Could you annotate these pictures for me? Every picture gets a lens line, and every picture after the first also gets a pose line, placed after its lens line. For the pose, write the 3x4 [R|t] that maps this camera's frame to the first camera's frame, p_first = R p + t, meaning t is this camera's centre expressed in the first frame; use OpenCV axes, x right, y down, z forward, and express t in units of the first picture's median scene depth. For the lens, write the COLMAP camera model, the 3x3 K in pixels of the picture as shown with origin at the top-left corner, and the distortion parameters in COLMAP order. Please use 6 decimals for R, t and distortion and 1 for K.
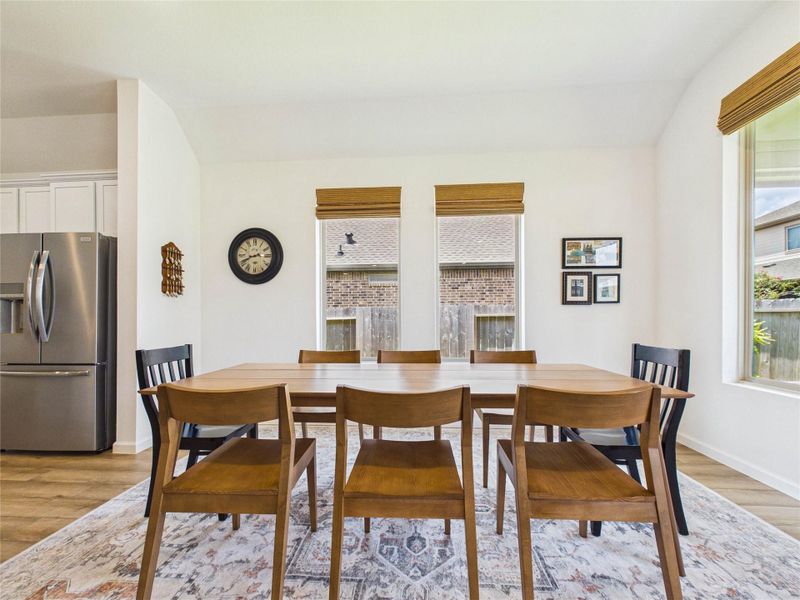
lens RADIAL K [[323.7, 0, 400.9], [0, 323.7, 319.3], [0, 0, 1]] dist [0.003503, -0.000928]
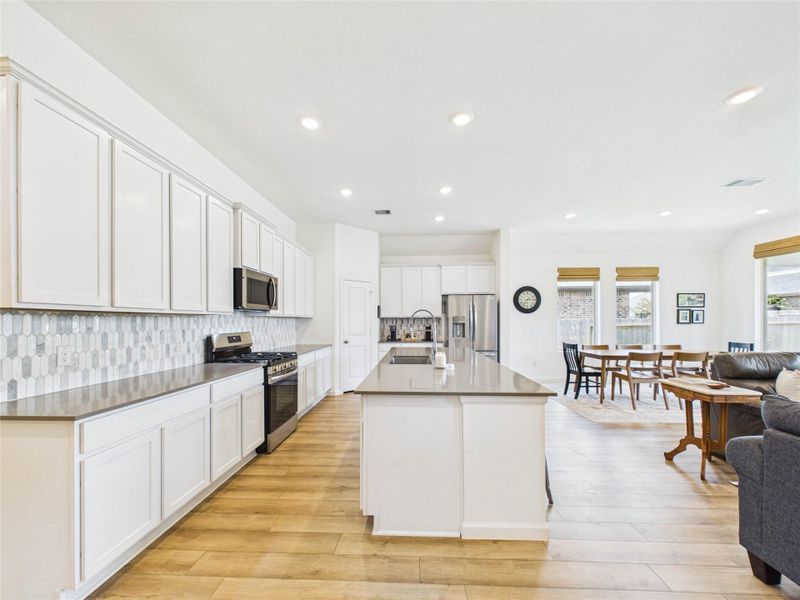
lens RADIAL K [[323.7, 0, 402.0], [0, 323.7, 319.2], [0, 0, 1]] dist [0.003503, -0.000928]
pose [[0.999645, 0.000852, 0.026629, -1.395934], [-0.000755, 0.999993, -0.003656, -0.068354], [-0.026632, 0.003635, 0.999639, -1.114084]]
